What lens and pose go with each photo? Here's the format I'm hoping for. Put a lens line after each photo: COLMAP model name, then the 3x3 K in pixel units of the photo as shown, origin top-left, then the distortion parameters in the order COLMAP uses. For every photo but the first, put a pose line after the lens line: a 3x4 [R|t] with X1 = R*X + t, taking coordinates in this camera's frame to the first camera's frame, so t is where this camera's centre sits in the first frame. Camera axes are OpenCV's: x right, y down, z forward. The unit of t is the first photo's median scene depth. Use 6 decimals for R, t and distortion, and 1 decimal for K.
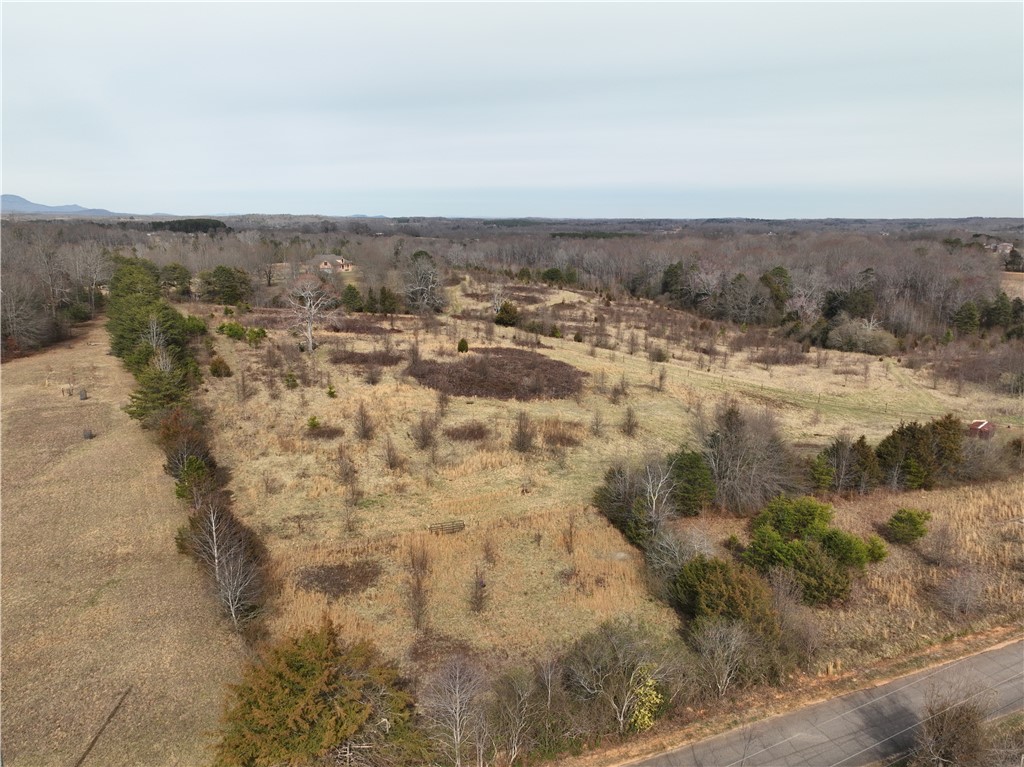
lens RADIAL K [[714.2, 0, 514.3], [0, 714.2, 387.1], [0, 0, 1]] dist [-0.001610, 0.019811]
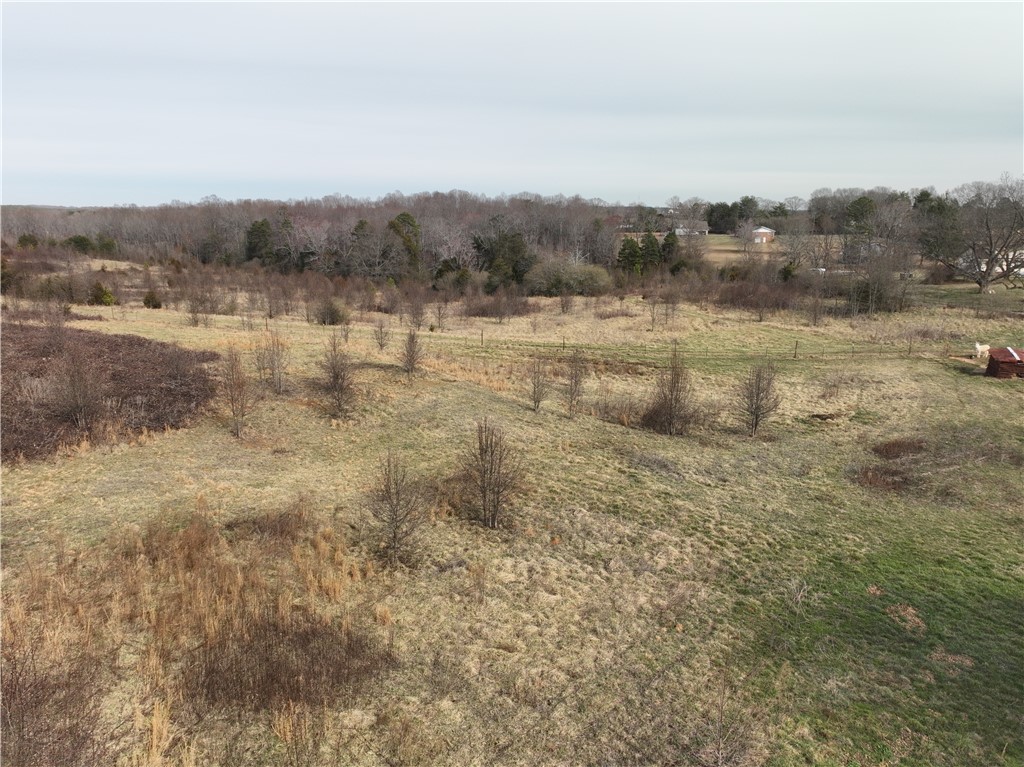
lens RADIAL K [[714.2, 0, 512.0], [0, 714.2, 382.9], [0, 0, 1]] dist [-0.001610, 0.019811]
pose [[0.827500, -0.130141, 0.546175, 0.012542], [0.126769, 0.990953, 0.044055, 0.001108], [-0.546967, 0.032782, 0.836512, 0.413742]]
